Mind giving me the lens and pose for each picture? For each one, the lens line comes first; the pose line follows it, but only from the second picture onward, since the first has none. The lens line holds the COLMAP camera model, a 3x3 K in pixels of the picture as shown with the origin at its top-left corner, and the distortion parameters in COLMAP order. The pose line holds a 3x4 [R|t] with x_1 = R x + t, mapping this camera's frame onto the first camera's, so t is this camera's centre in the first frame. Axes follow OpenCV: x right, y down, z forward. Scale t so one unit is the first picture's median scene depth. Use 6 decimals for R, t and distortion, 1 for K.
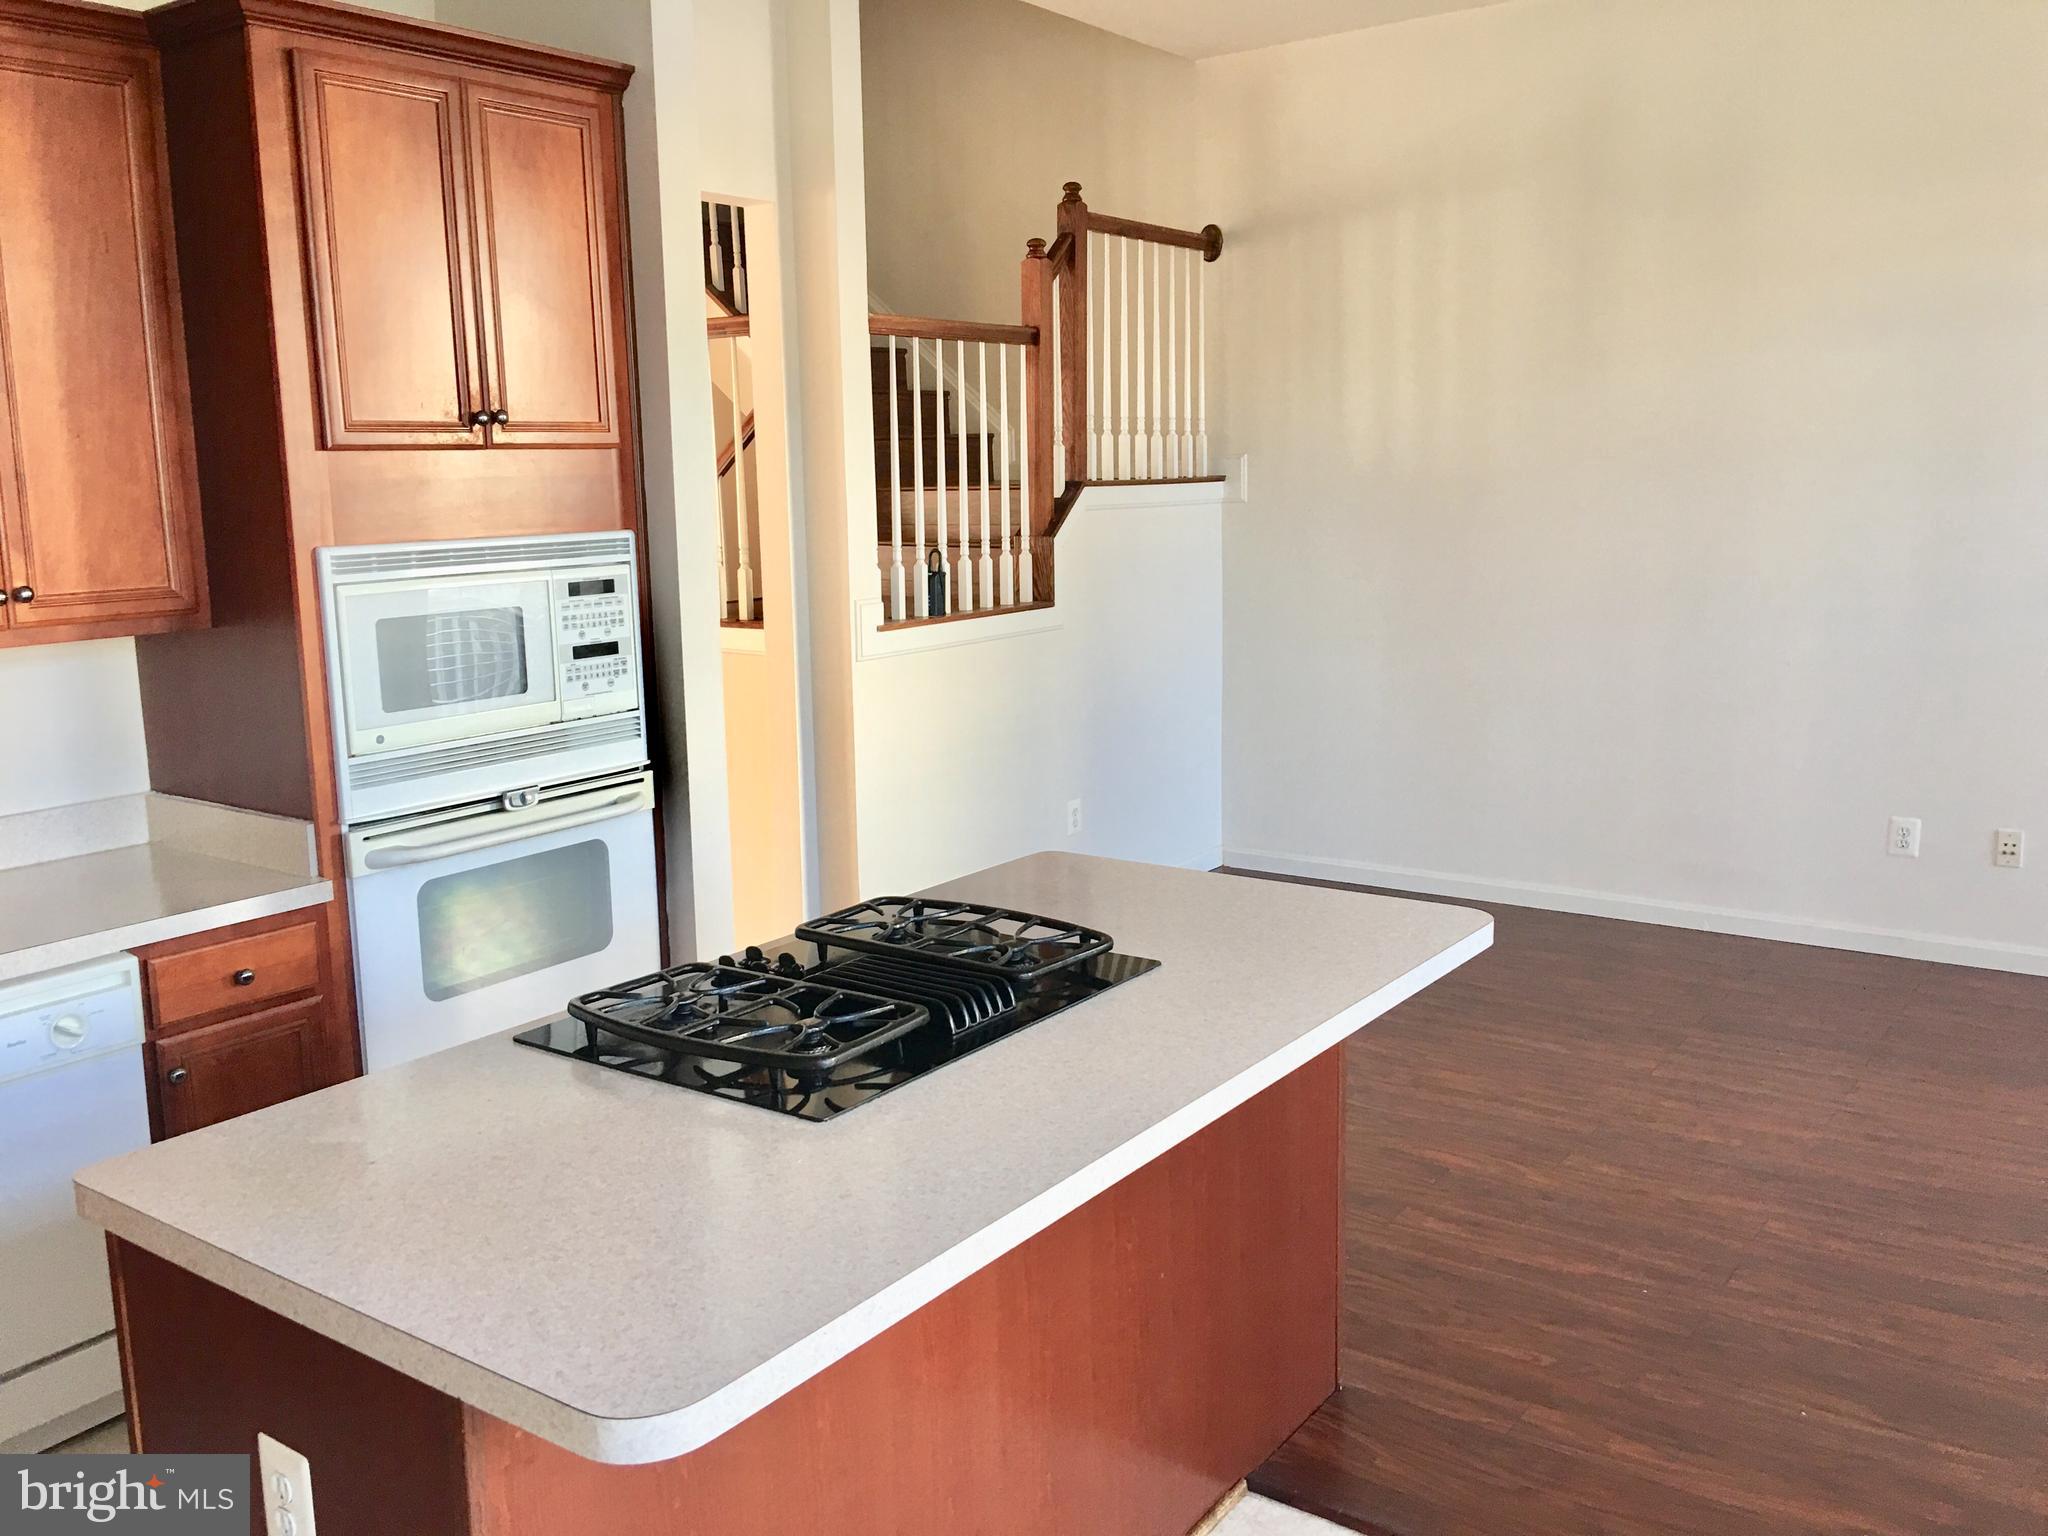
lens RADIAL K [[1725.7, 0, 1003.5], [0, 1725.7, 758.6], [0, 0, 1]] dist [0.076077, -0.124443]
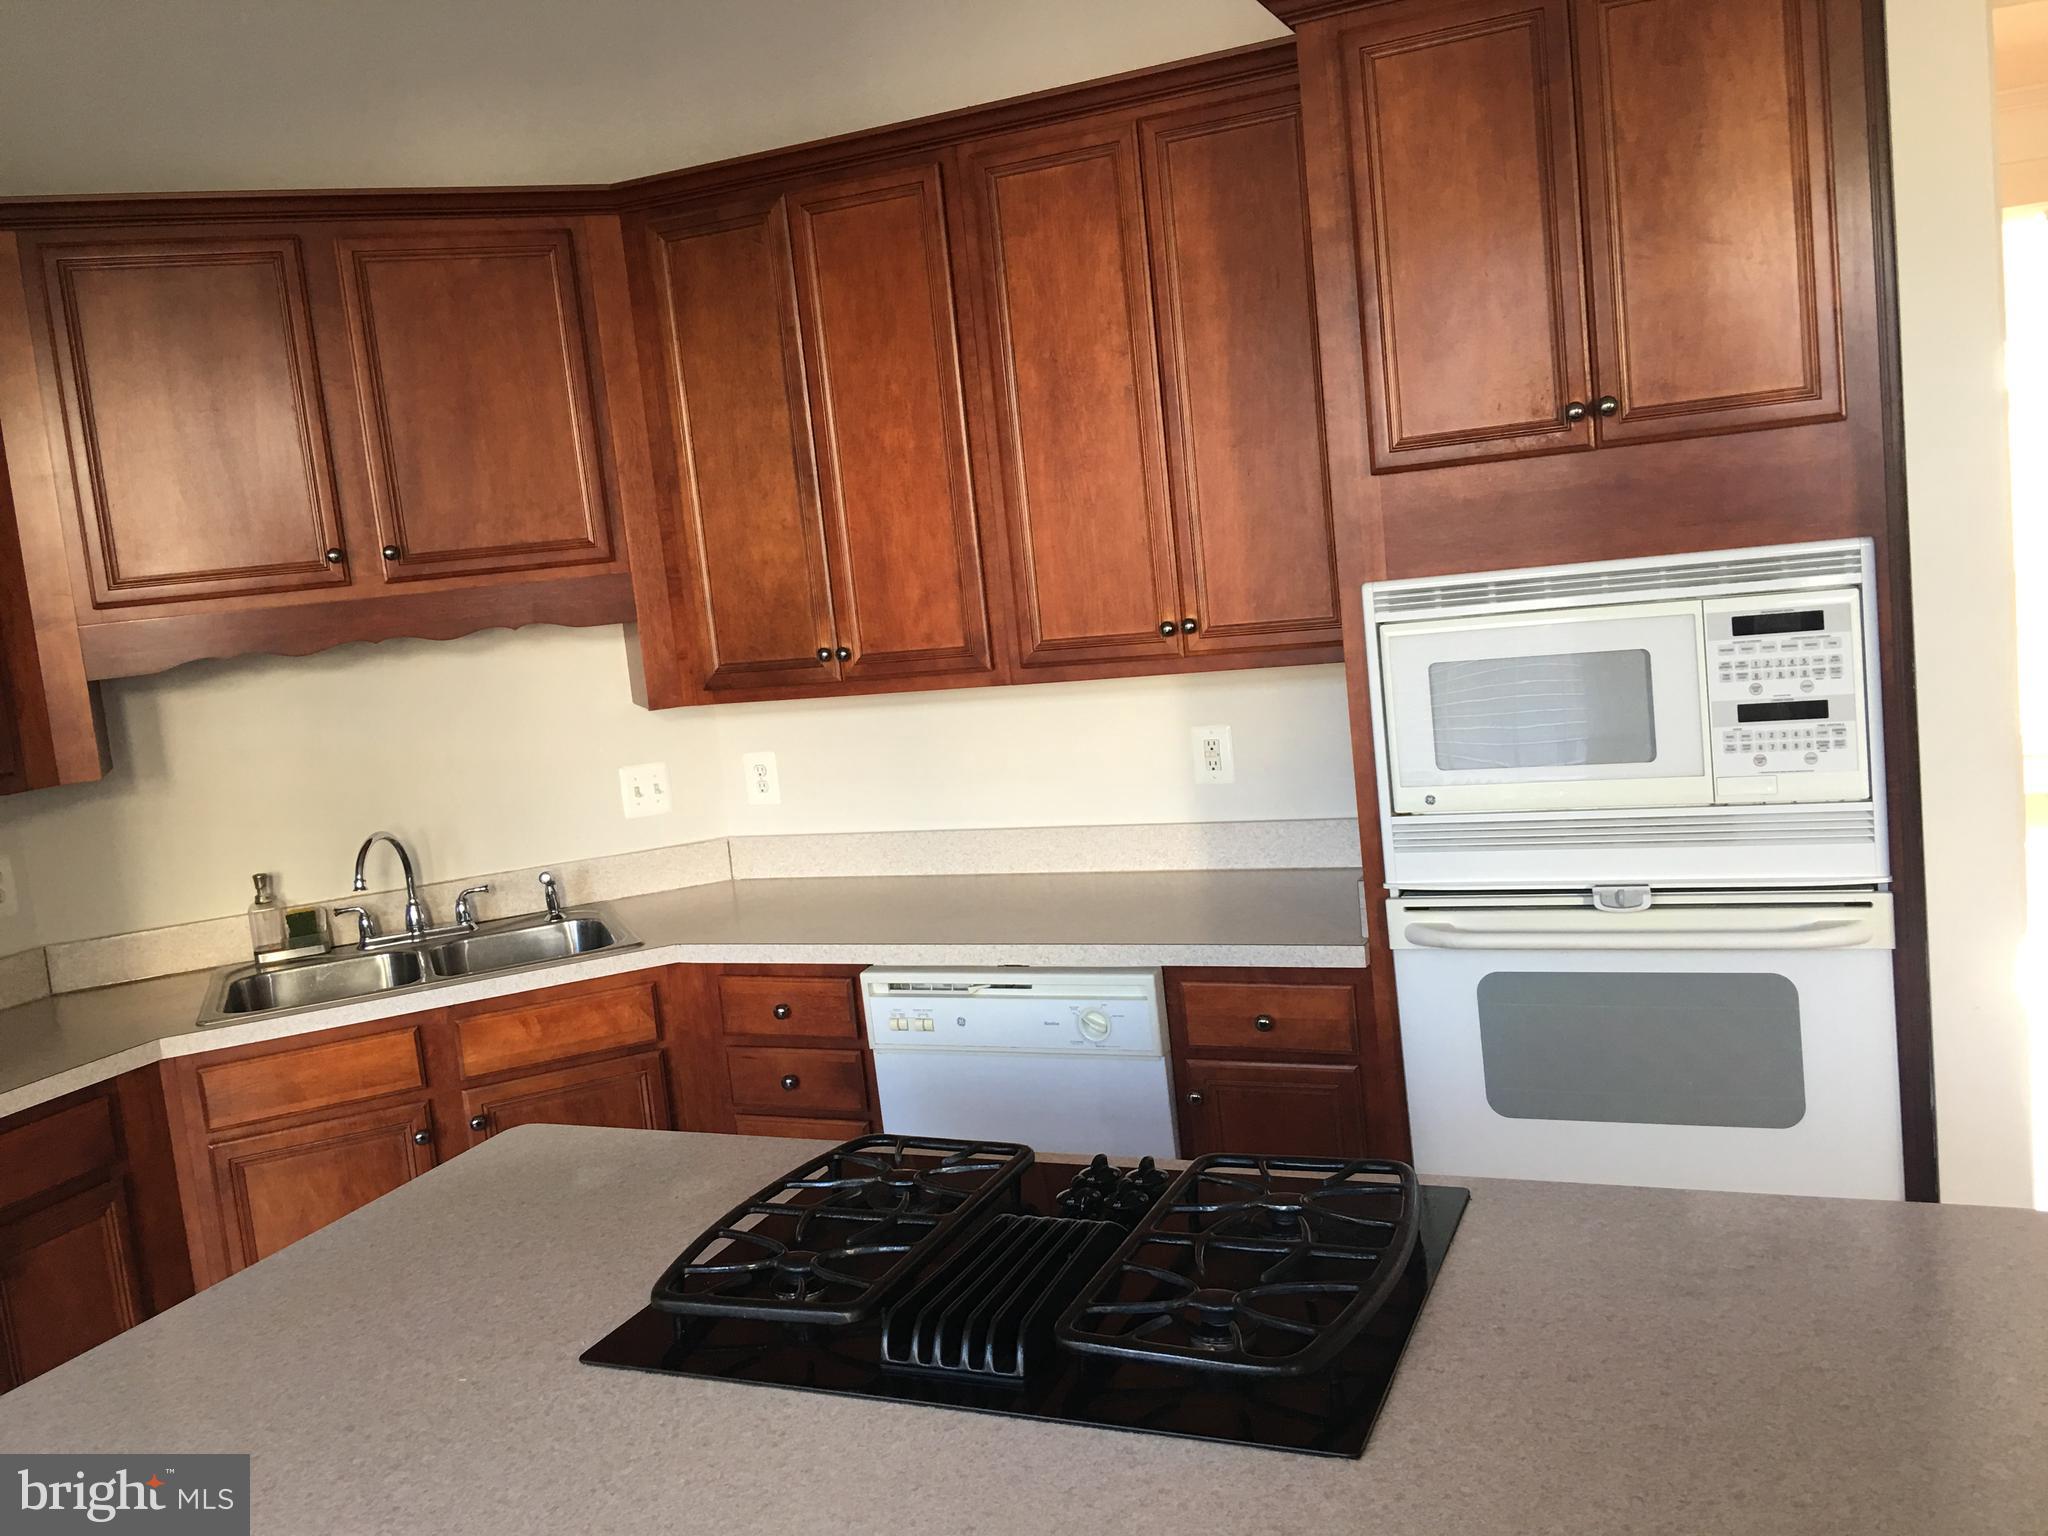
lens RADIAL K [[1725.7, 0, 1017.1], [0, 1725.7, 739.9], [0, 0, 1]] dist [0.076077, -0.124443]
pose [[0.218368, 0.107866, -0.969887, 0.402803], [-0.067642, 0.993155, 0.095224, -0.101420], [0.973519, 0.044811, 0.224170, 0.558876]]
